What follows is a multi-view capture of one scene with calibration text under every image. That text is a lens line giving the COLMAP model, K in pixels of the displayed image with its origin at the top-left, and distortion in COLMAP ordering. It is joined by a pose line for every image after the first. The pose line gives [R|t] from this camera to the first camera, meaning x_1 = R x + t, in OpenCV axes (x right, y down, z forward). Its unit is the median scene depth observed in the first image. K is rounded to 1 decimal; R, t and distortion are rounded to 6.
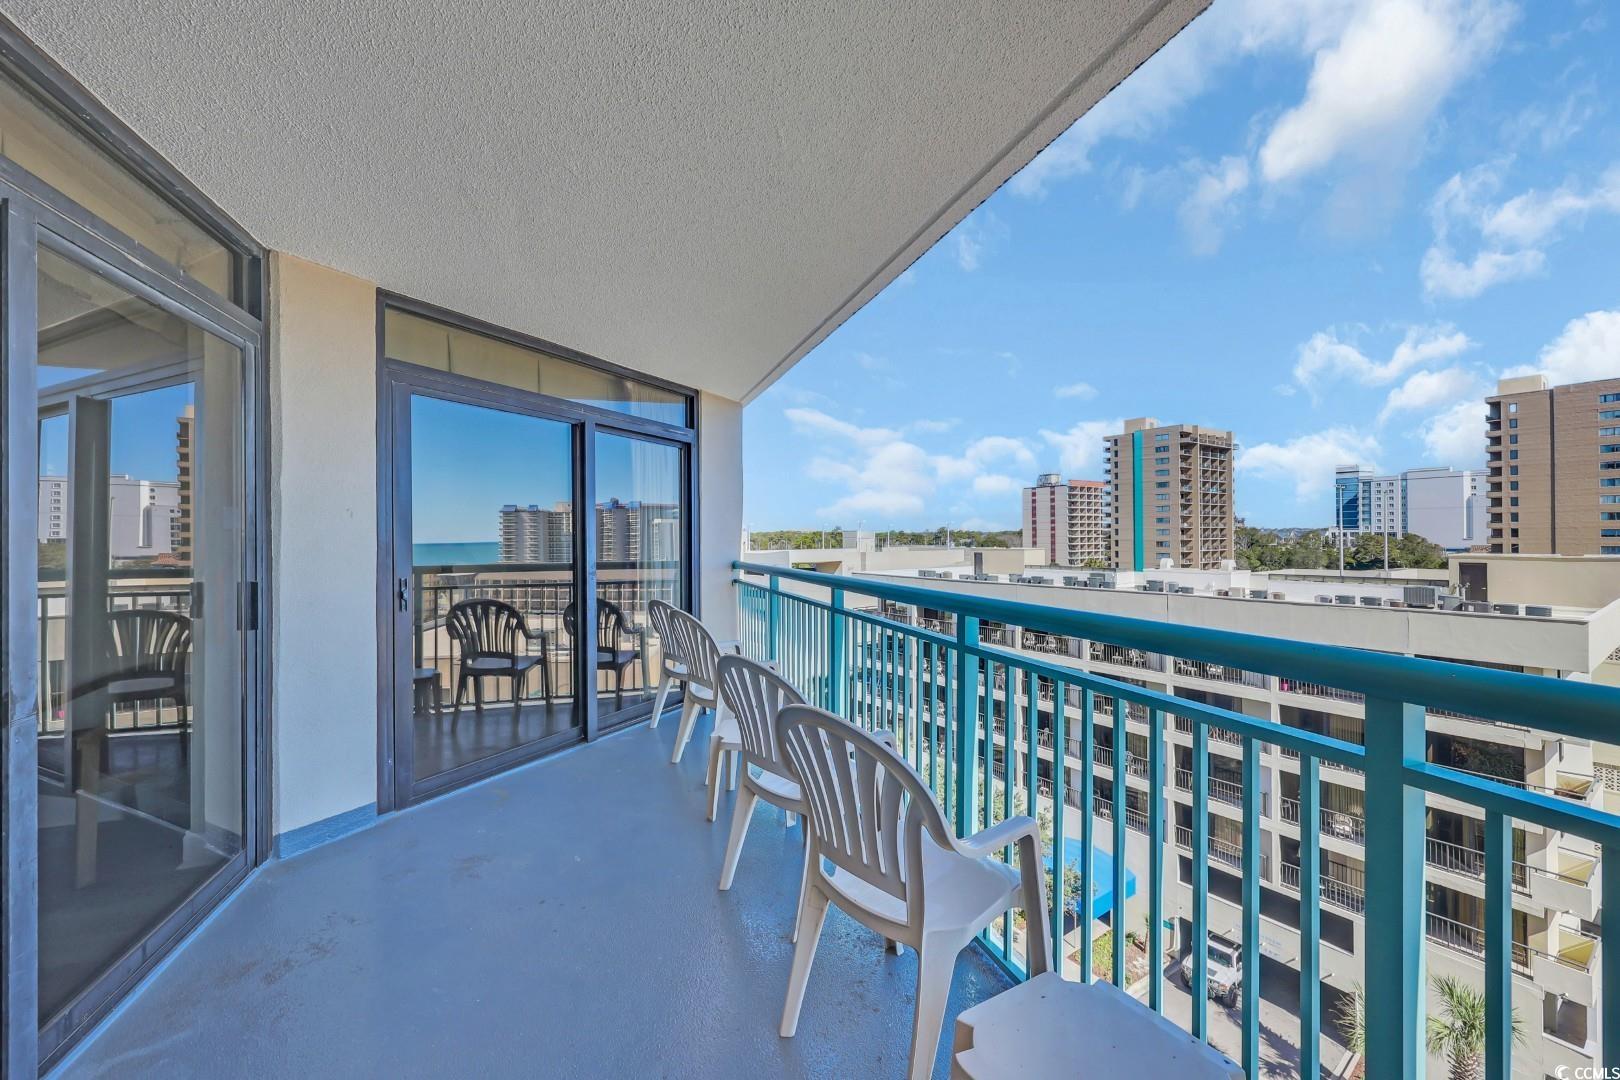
lens RADIAL K [[652.0, 0, 809.9], [0, 652.0, 539.5], [0, 0, 1]] dist [0.011996, -0.000143]
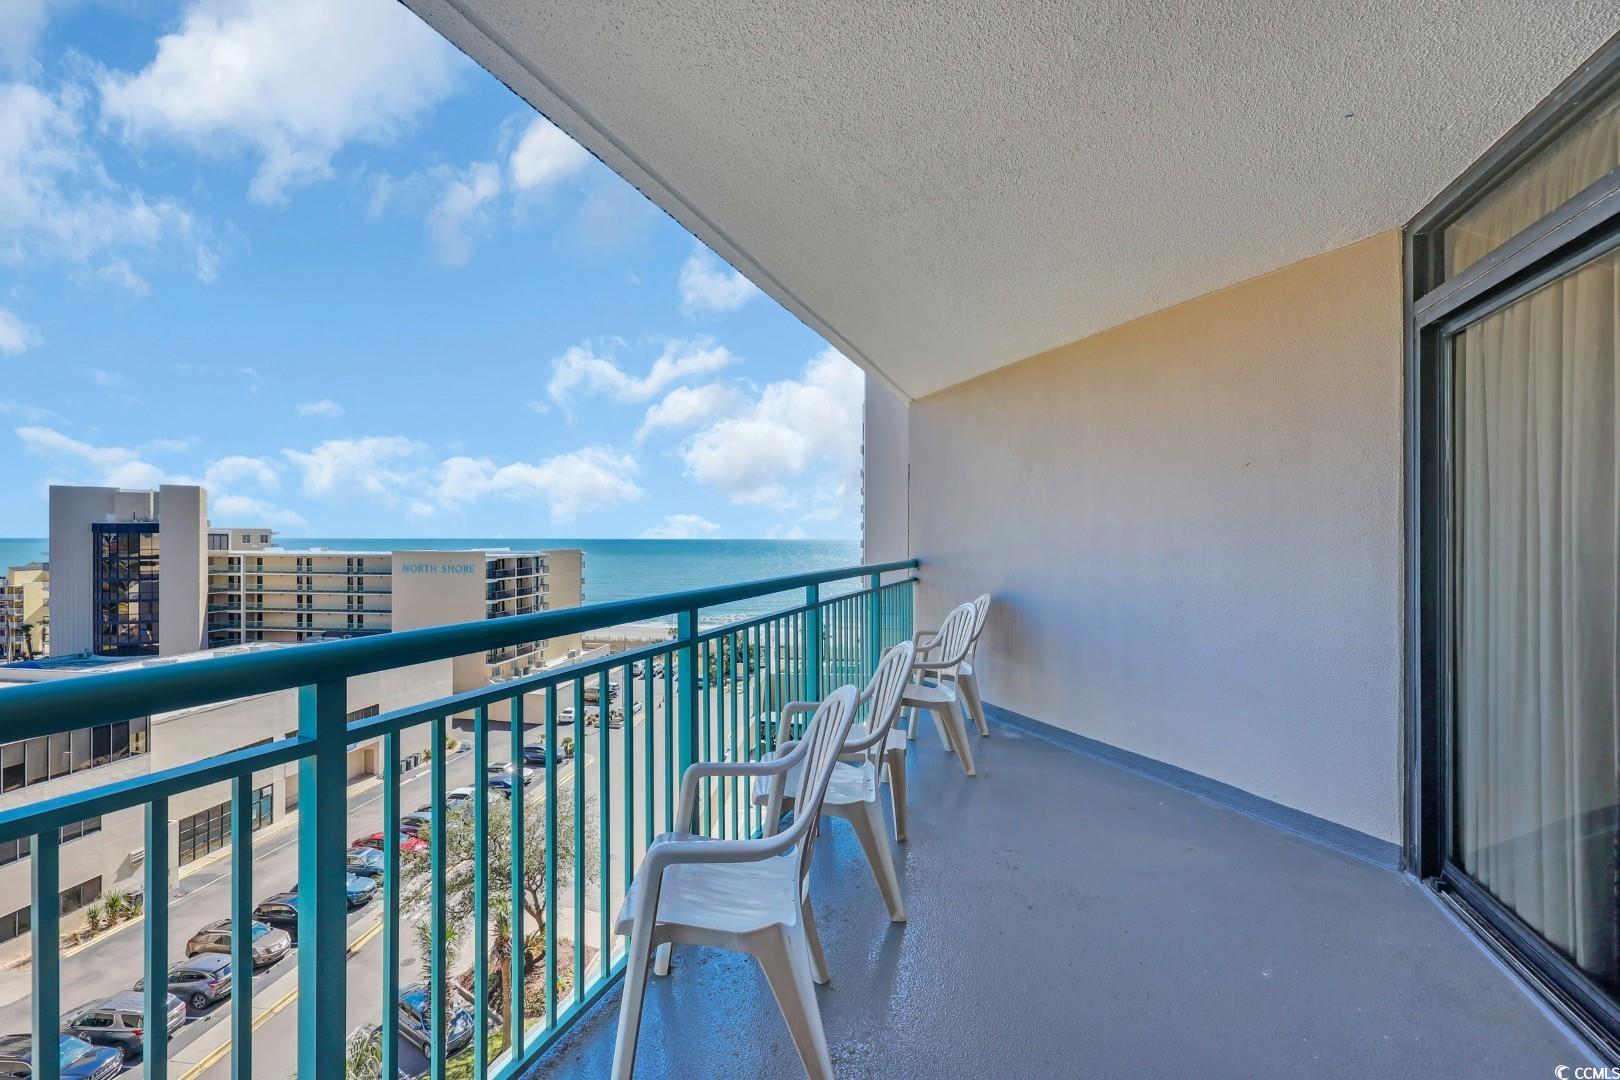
lens RADIAL K [[652.0, 0, 810.0], [0, 652.0, 540.3], [0, 0, 1]] dist [0.011996, -0.000143]
pose [[0.999679, -0.001502, -0.025310, 1.141878], [0.001603, 0.999991, 0.003952, -0.036400], [0.025303, -0.003991, 0.999672, 0.056412]]
